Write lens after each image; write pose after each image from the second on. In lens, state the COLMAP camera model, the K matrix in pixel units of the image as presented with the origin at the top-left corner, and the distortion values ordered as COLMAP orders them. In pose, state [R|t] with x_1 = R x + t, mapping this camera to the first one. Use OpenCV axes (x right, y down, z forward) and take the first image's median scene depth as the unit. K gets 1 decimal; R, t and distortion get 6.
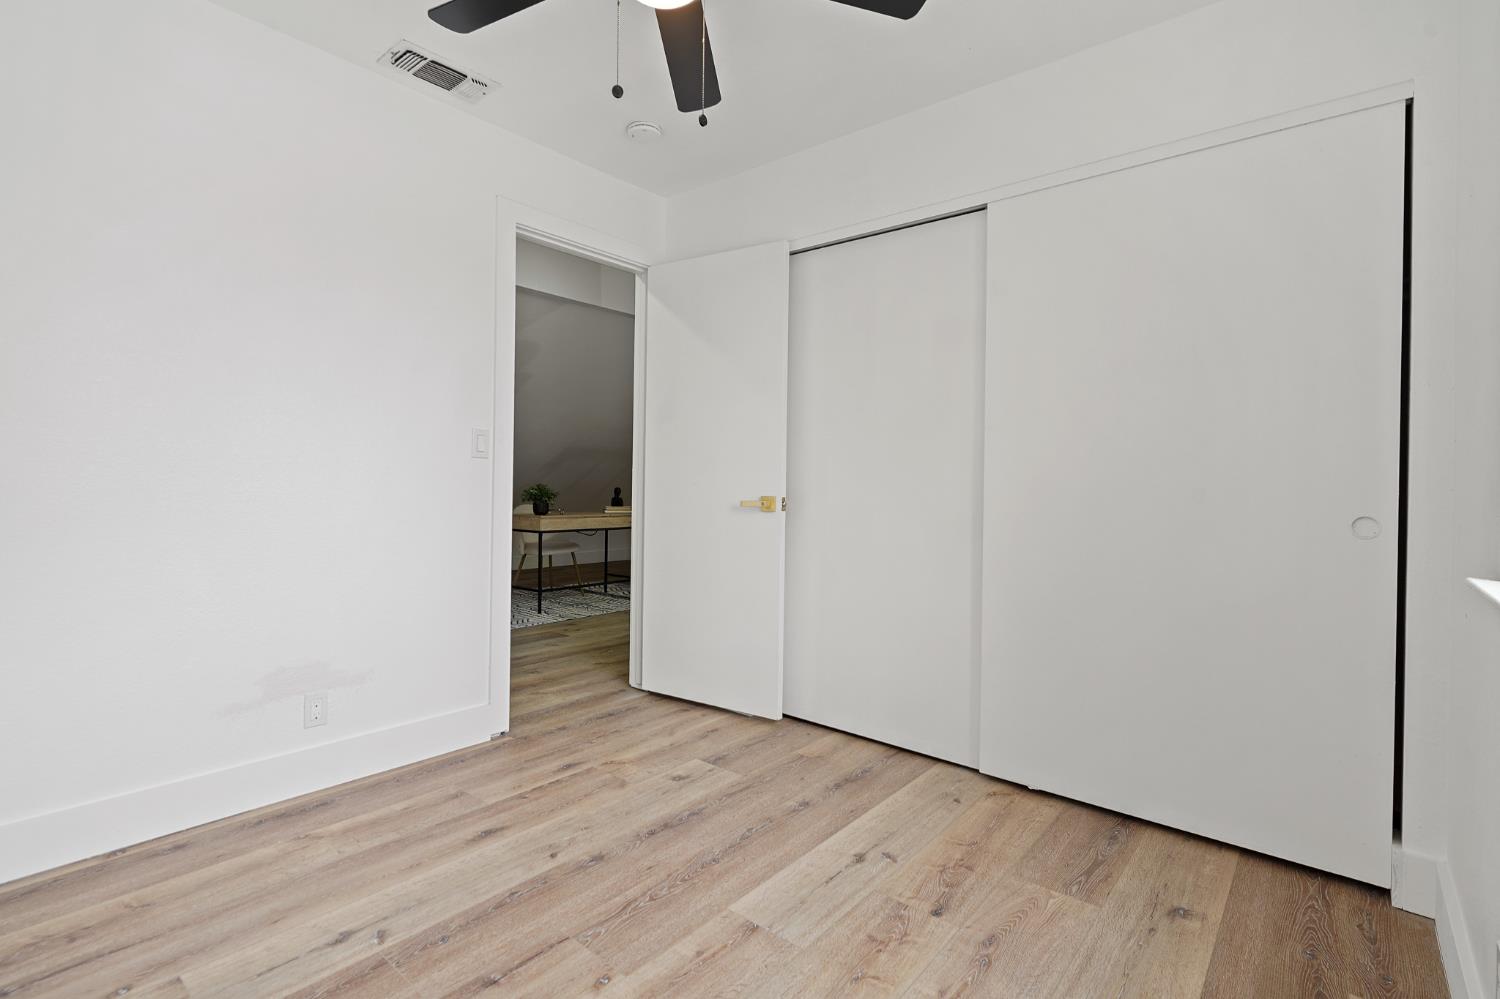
lens RADIAL K [[698.9, 0, 746.7], [0, 698.9, 494.5], [0, 0, 1]] dist [-0.001733, 0.001833]
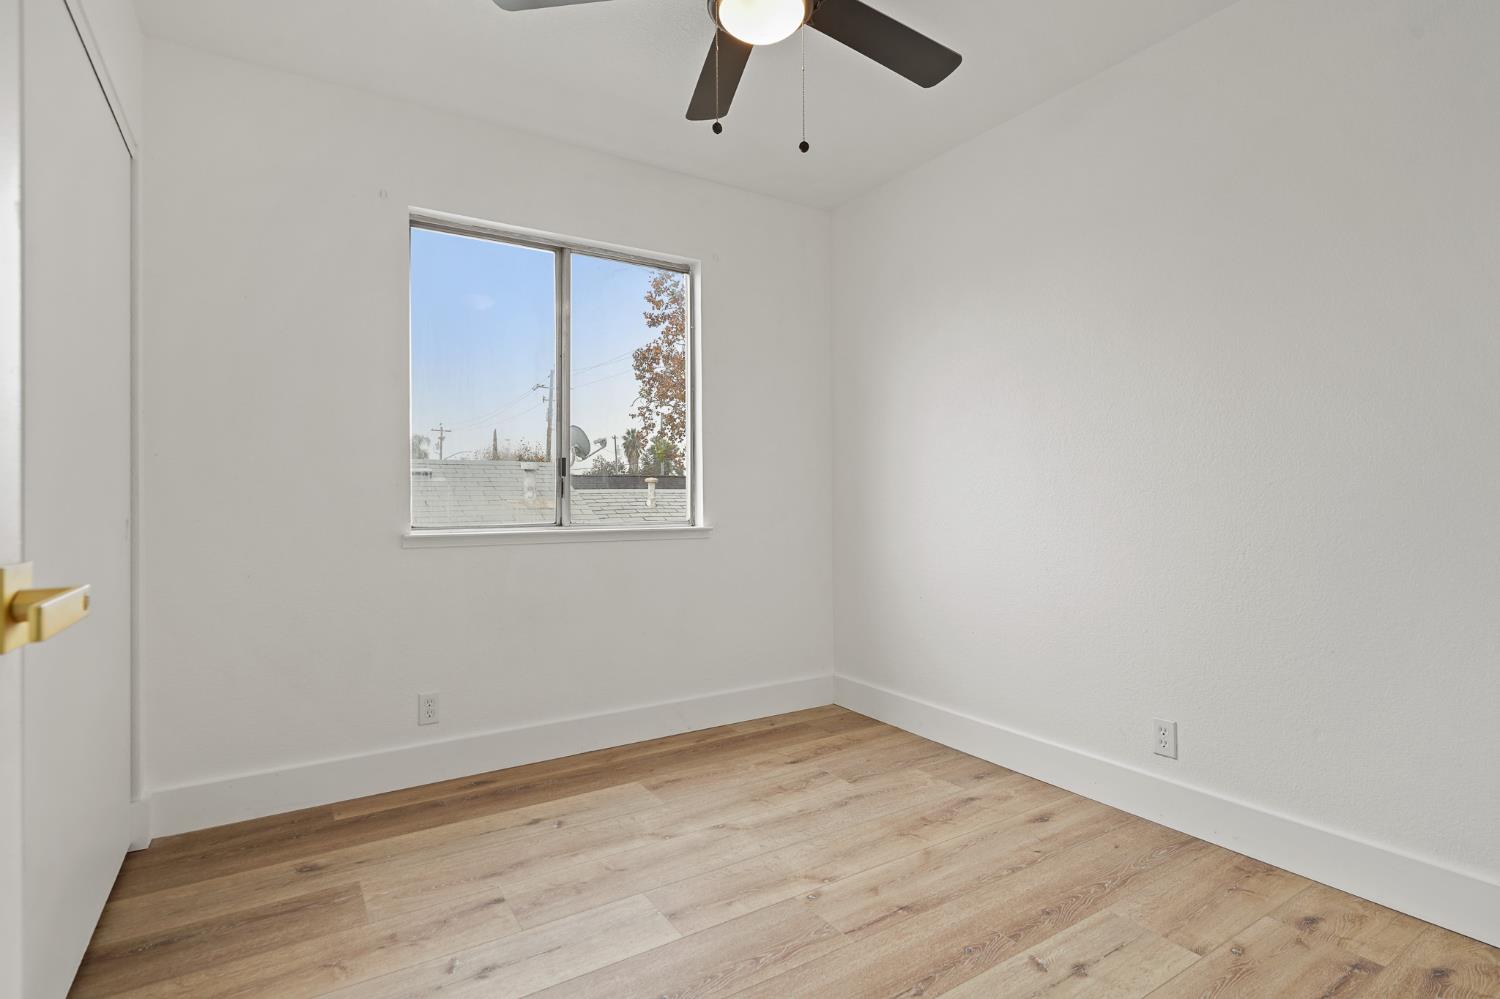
lens RADIAL K [[730.1, 0, 751.2], [0, 730.1, 495.0], [0, 0, 1]] dist [0.001068, -0.000049]
pose [[-0.954106, -0.010075, 0.299301, -0.424617], [-0.004186, 0.999785, 0.020309, -0.031331], [-0.299441, 0.018124, -0.953943, 1.989633]]
